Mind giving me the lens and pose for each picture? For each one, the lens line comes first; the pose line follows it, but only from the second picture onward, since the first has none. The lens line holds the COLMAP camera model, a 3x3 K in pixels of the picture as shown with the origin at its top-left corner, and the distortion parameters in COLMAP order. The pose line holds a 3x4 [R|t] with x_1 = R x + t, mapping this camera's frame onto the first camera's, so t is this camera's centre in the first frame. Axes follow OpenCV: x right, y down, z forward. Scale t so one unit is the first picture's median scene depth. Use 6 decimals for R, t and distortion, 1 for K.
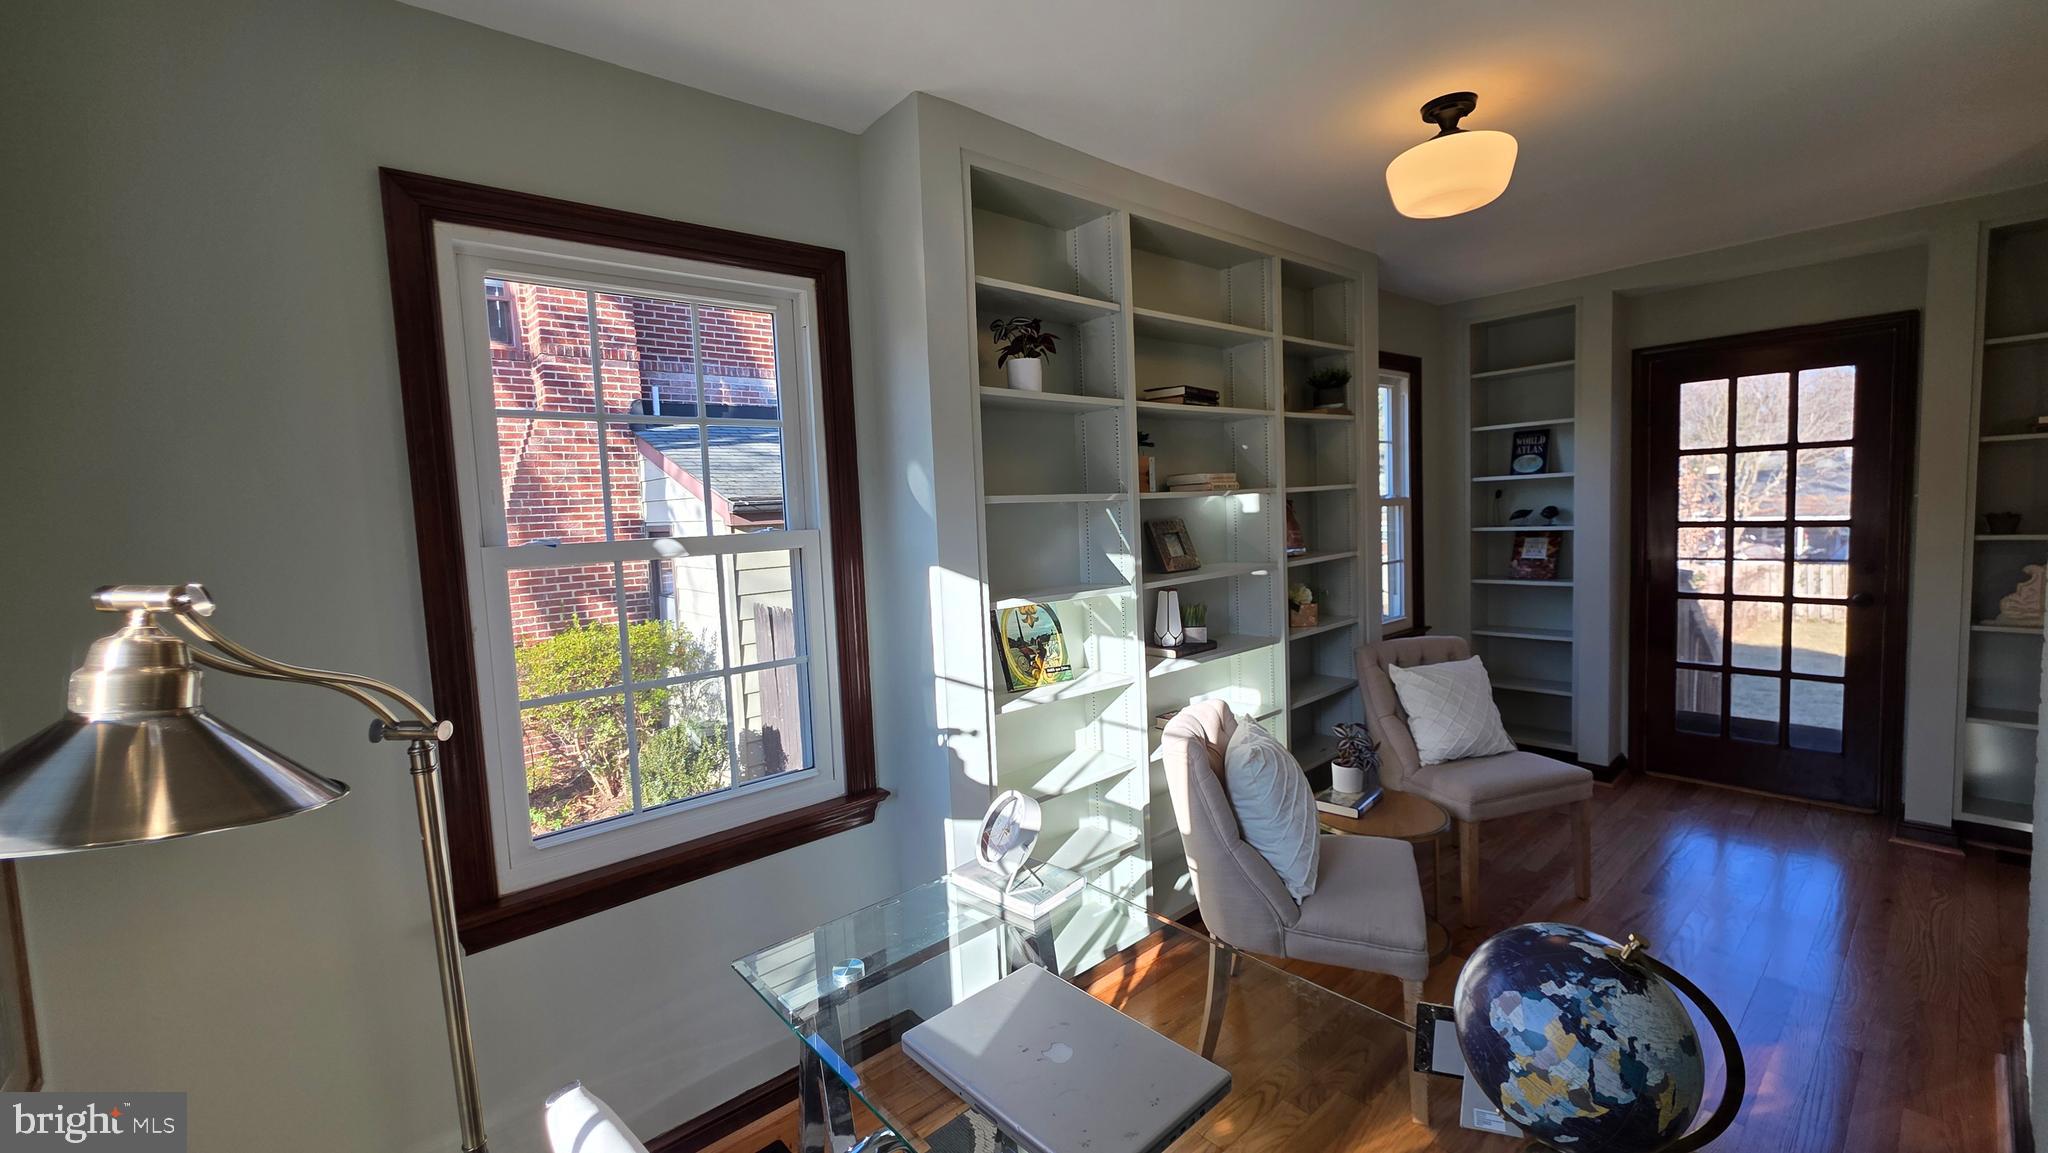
lens RADIAL K [[821.4, 0, 1021.1], [0, 821.4, 570.6], [0, 0, 1]] dist [0.001904, -0.000236]
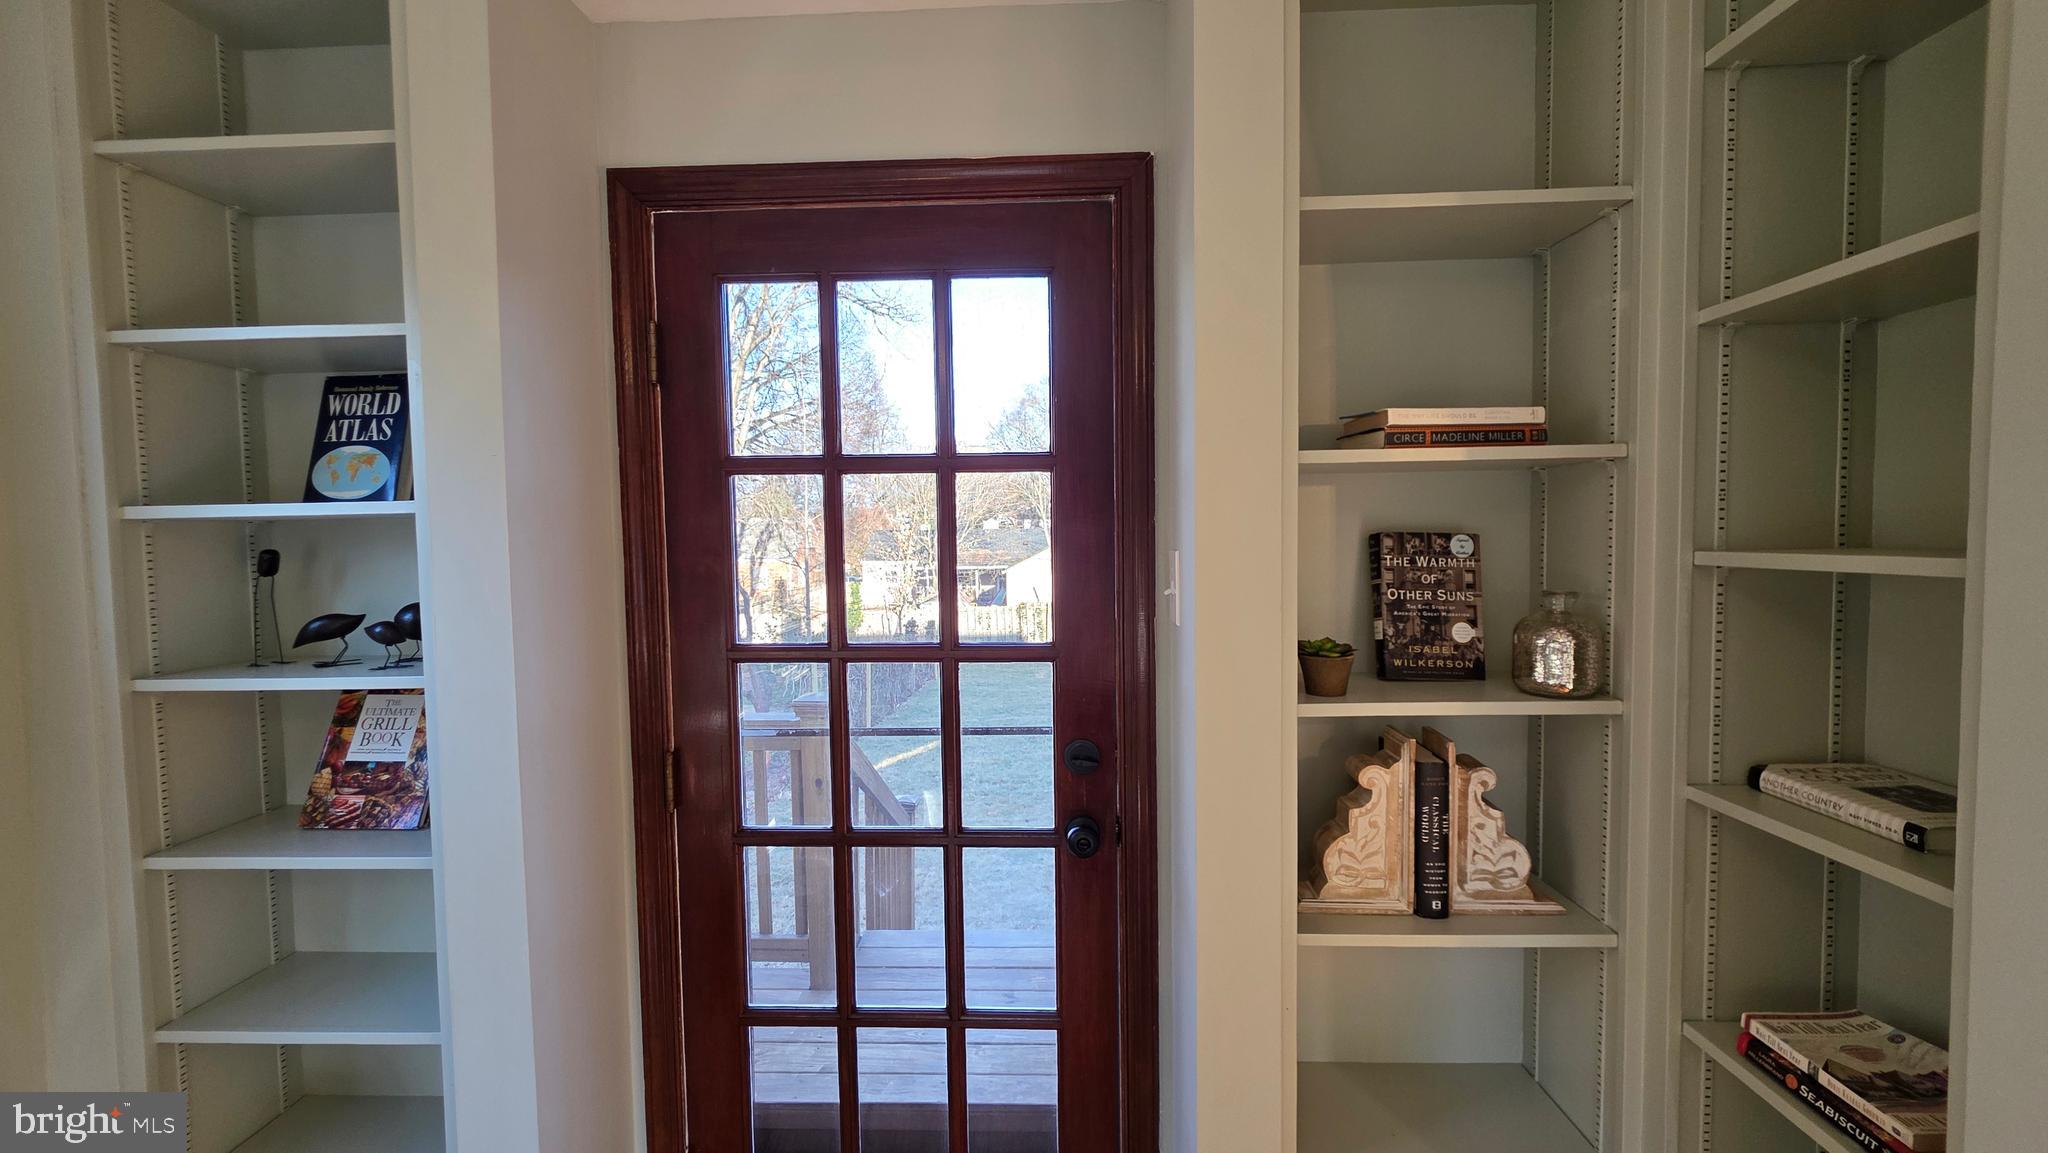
lens RADIAL K [[821.4, 0, 1021.1], [0, 821.4, 570.6], [0, 0, 1]] dist [0.001904, -0.000236]
pose [[0.670641, -0.000980, 0.741781, 0.634633], [0.042062, 0.998440, -0.036709, -0.077961], [-0.740589, 0.055819, 0.669636, 0.675110]]
